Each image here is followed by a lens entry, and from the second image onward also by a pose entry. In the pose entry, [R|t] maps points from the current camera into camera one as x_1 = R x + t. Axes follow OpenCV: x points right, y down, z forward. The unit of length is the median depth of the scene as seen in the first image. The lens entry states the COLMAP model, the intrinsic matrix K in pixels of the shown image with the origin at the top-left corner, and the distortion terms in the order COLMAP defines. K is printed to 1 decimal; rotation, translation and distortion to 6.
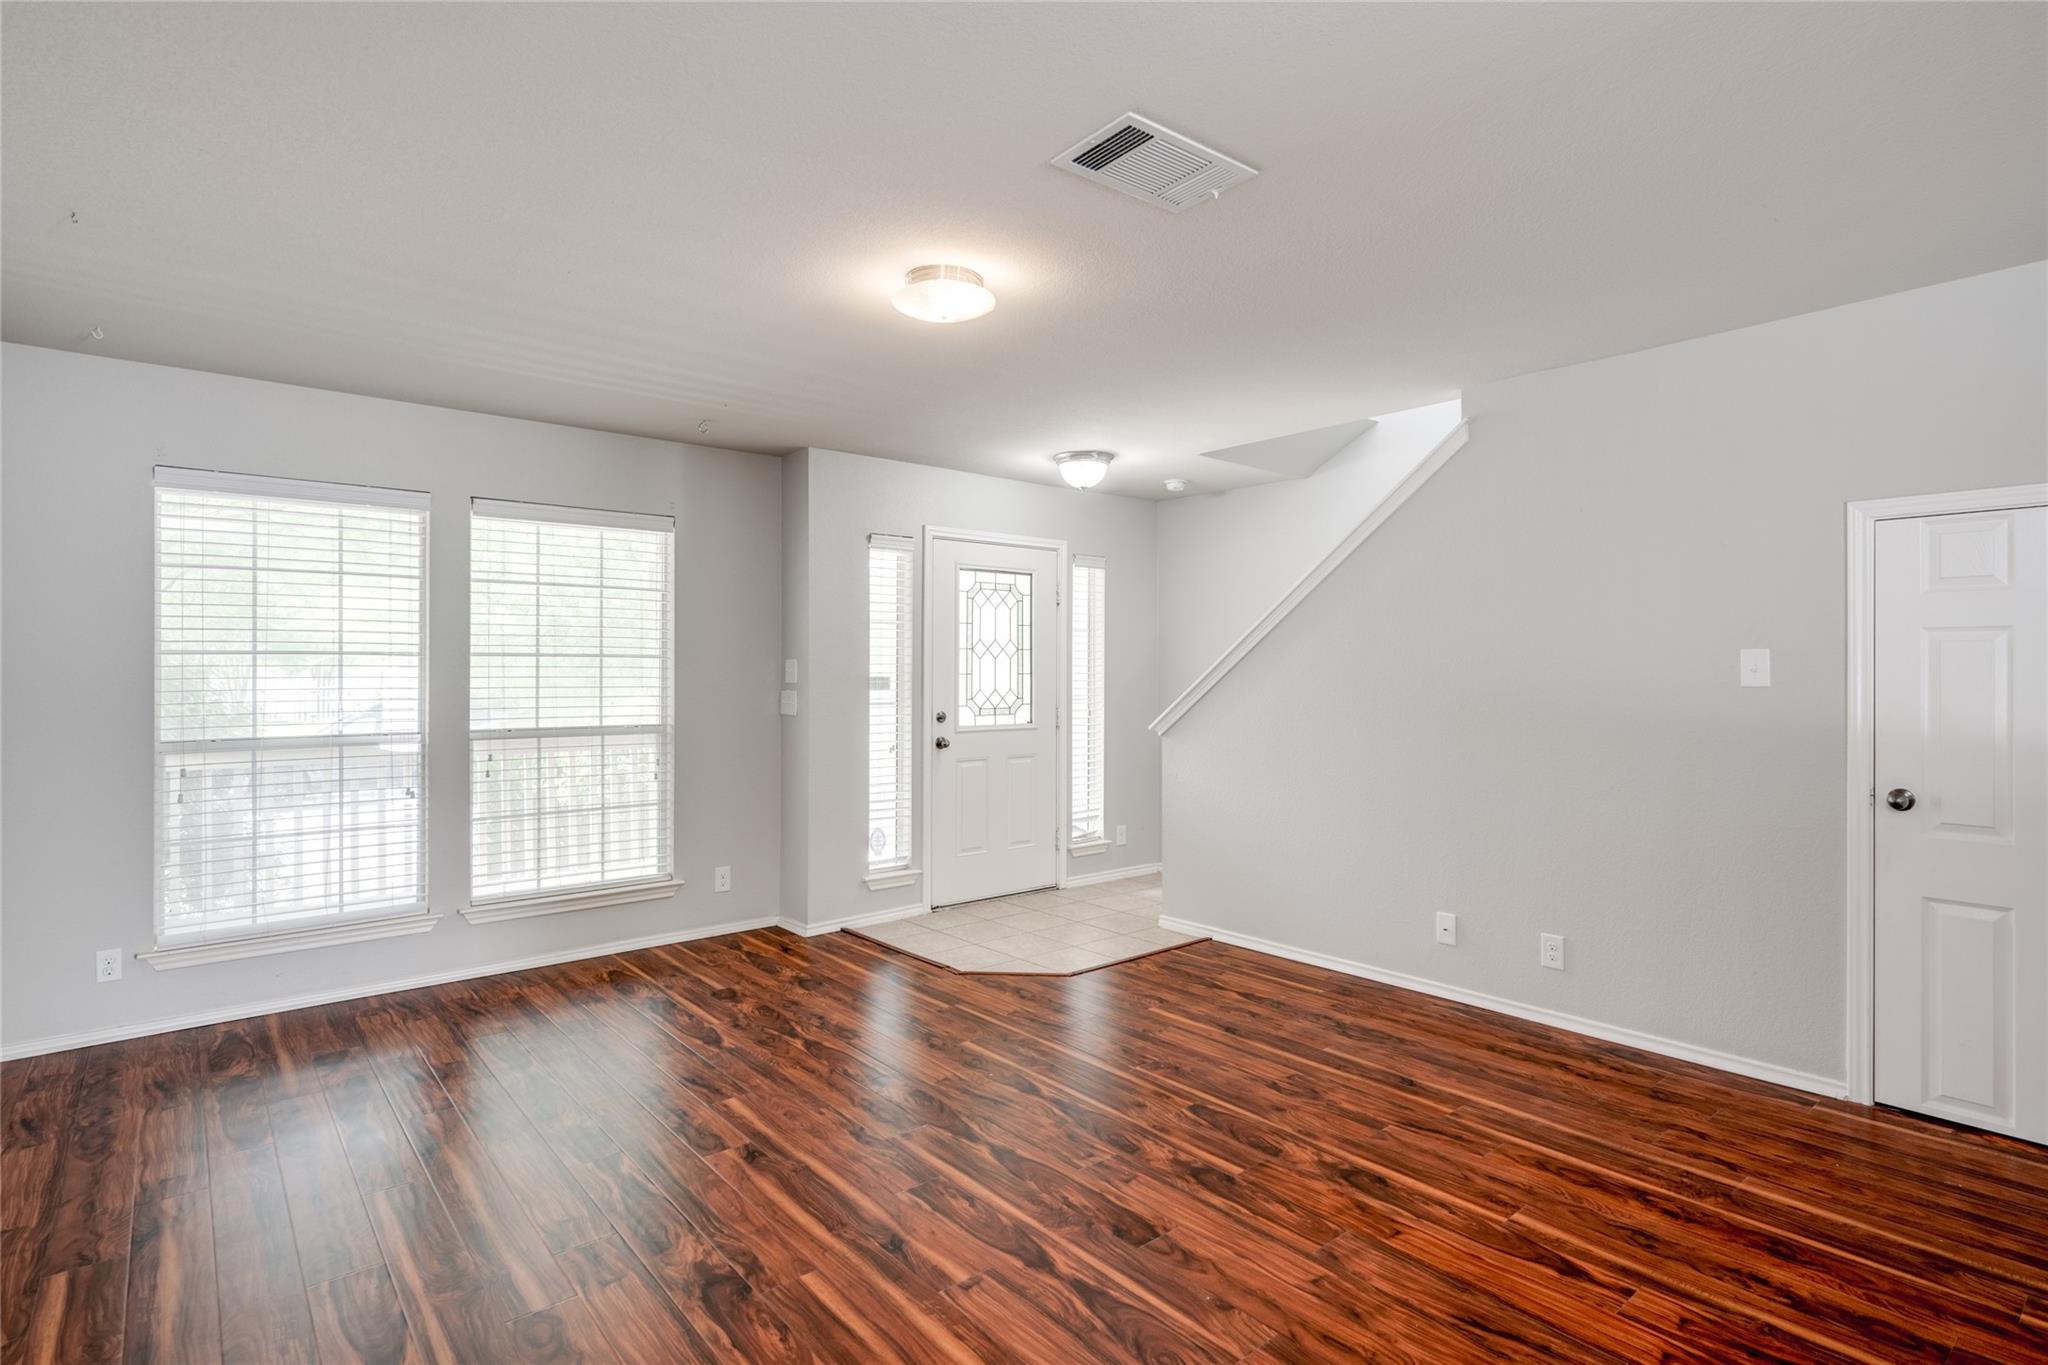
lens RADIAL K [[1016.2, 0, 1025.1], [0, 1016.2, 672.1], [0, 0, 1]] dist [0.000454, 0.000385]
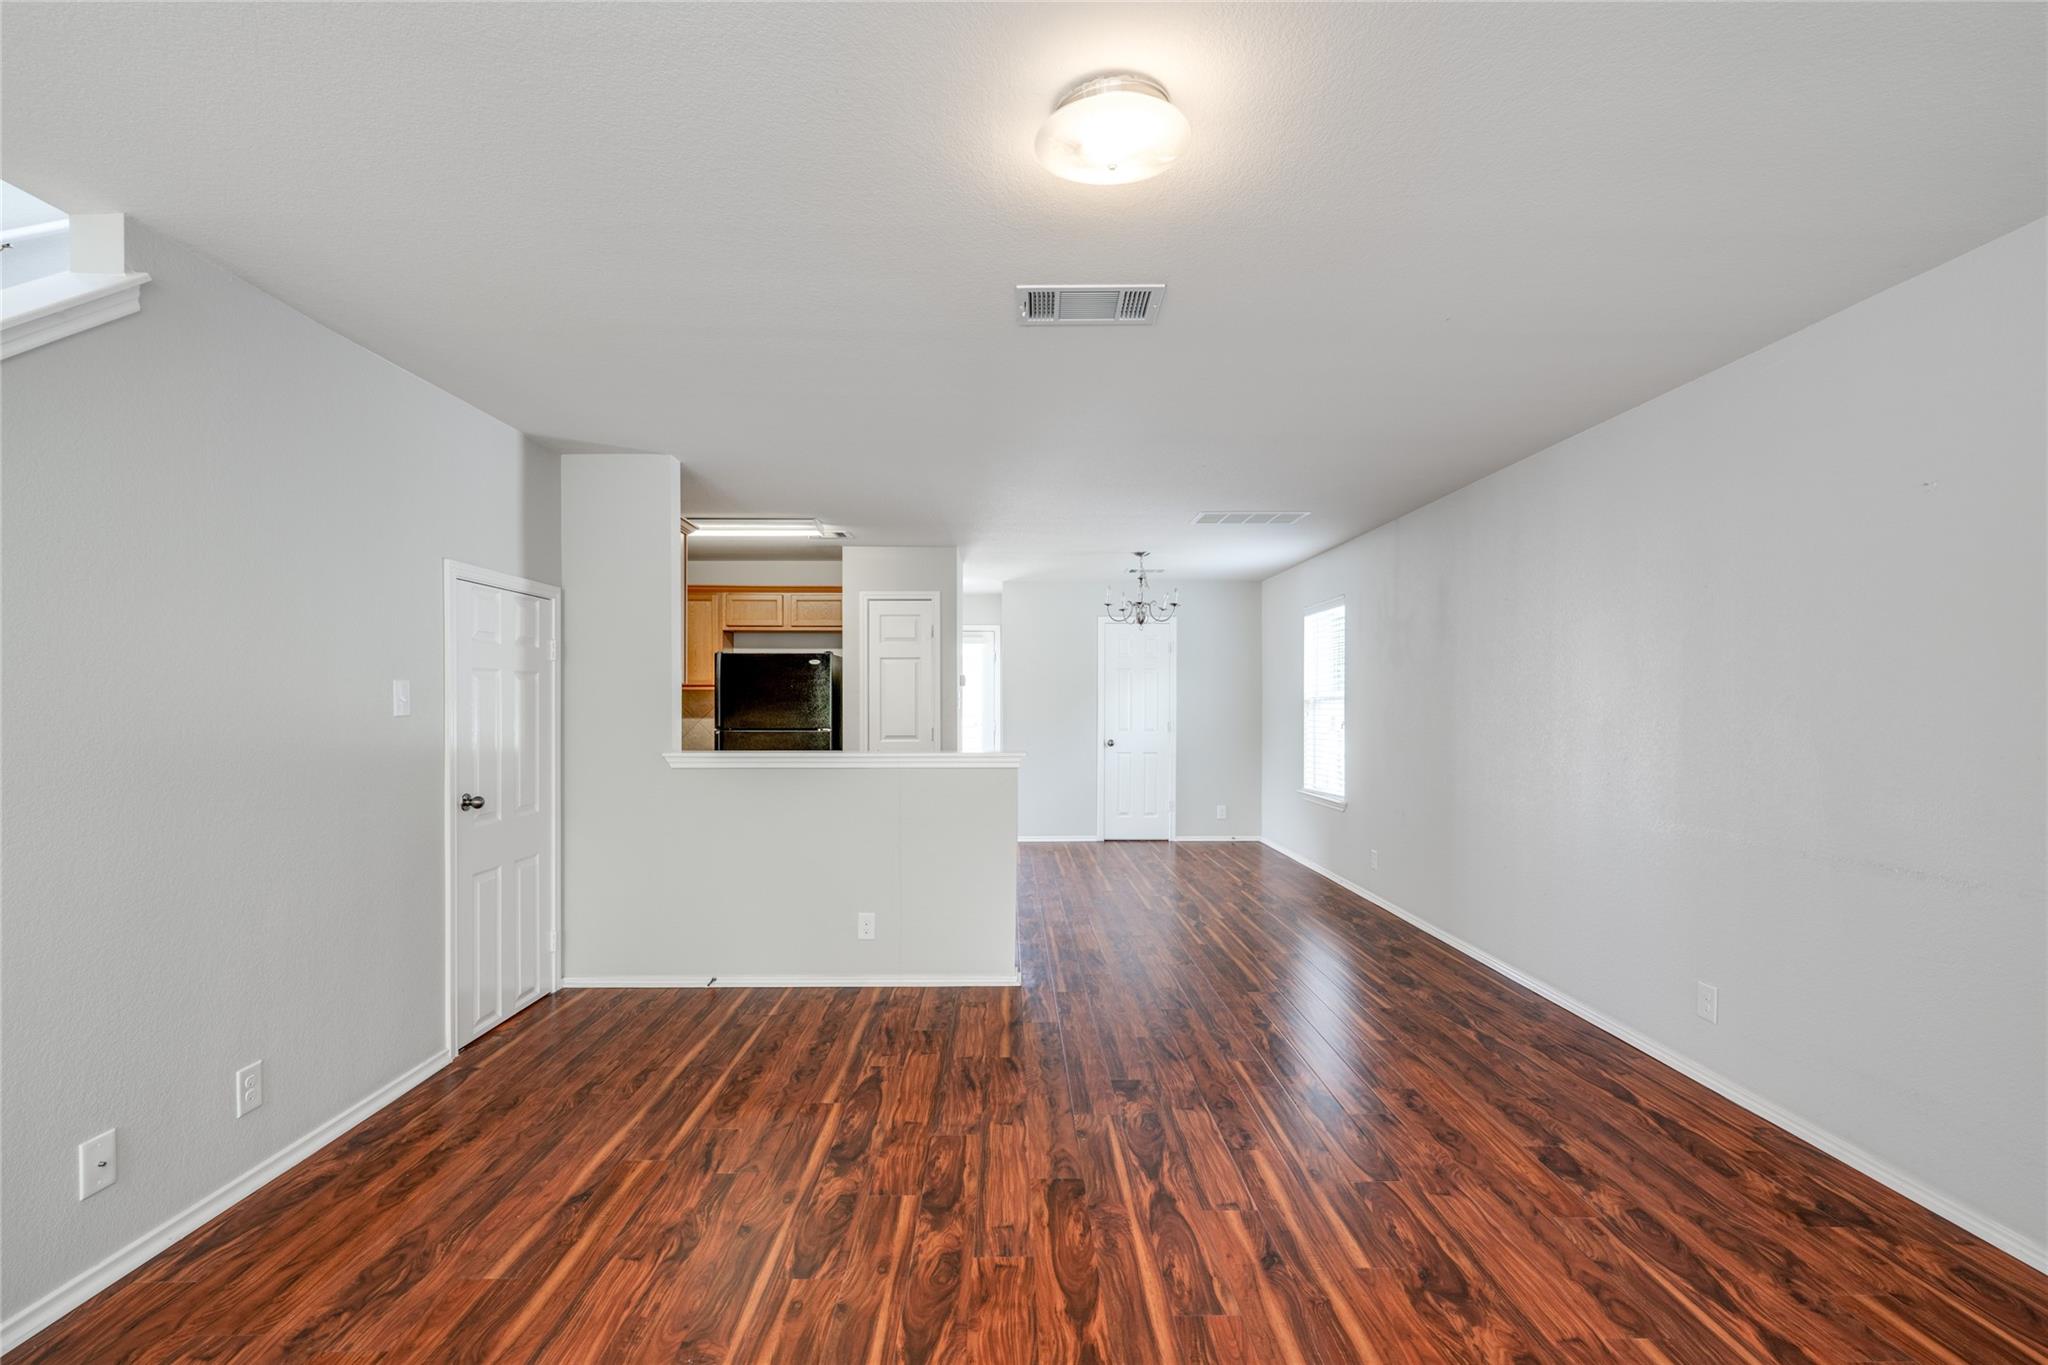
lens RADIAL K [[920.8, 0, 1016.2], [0, 920.8, 696.9], [0, 0, 1]] dist [-0.000438, -0.000034]
pose [[-0.773090, 0.003431, 0.634288, -0.334724], [0.001212, 0.999992, -0.003932, -0.001207], [-0.634296, -0.002271, -0.773087, 1.209877]]
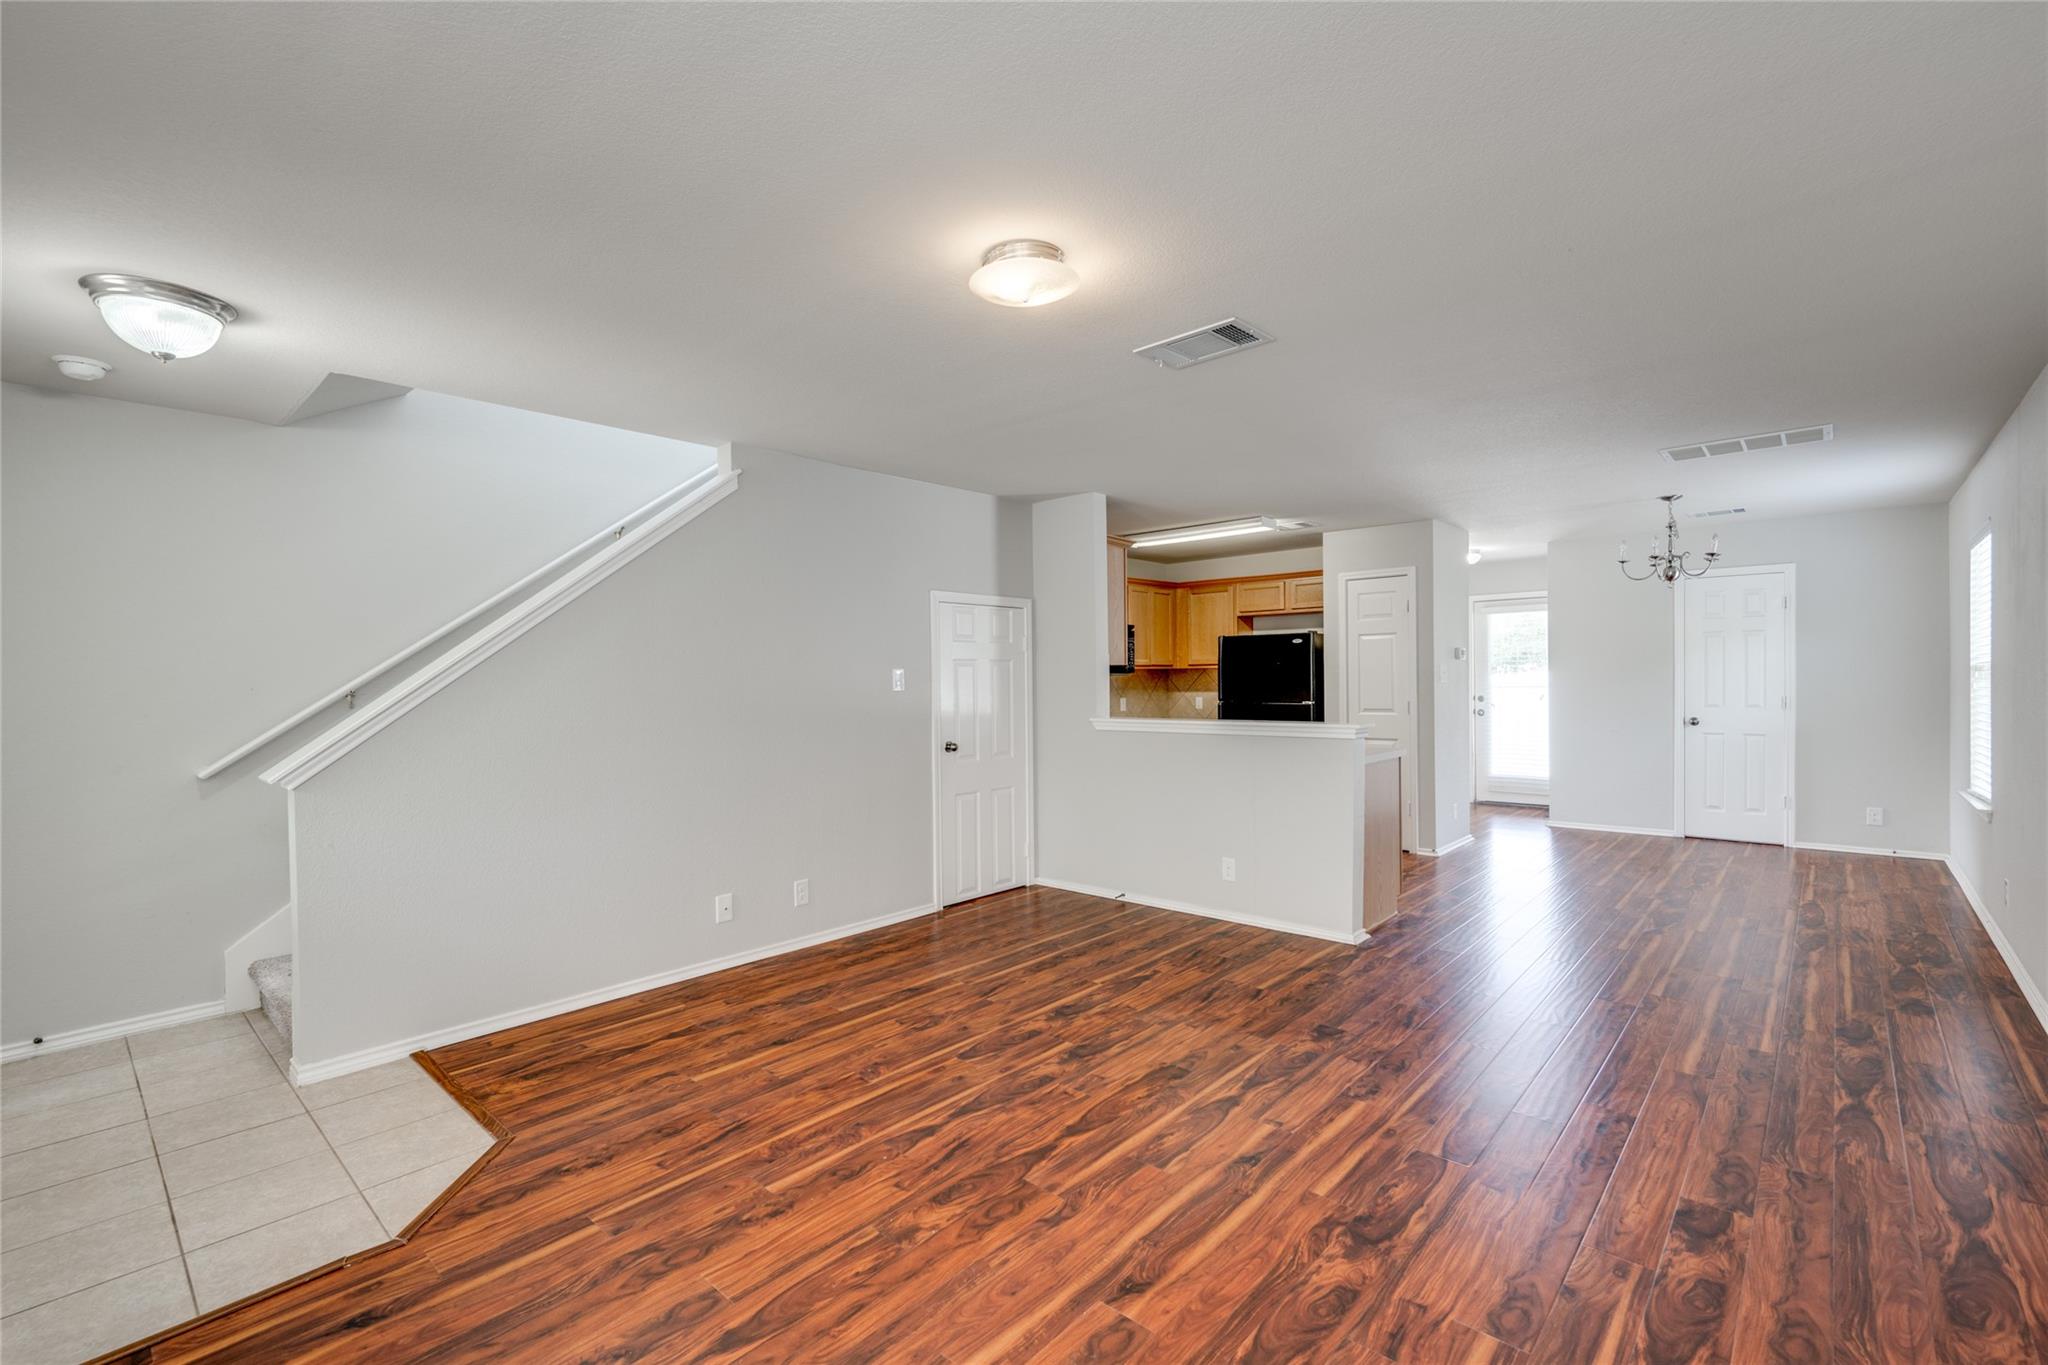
lens RADIAL K [[895.7, 0, 1044.7], [0, 895.7, 683.3], [0, 0, 1]] dist [0.000538, 0.000328]
pose [[-0.147011, -0.001771, 0.989133, -0.725708], [0.014457, 0.999888, 0.003939, -0.001439], [-0.989029, 0.014879, -0.146969, 0.888027]]
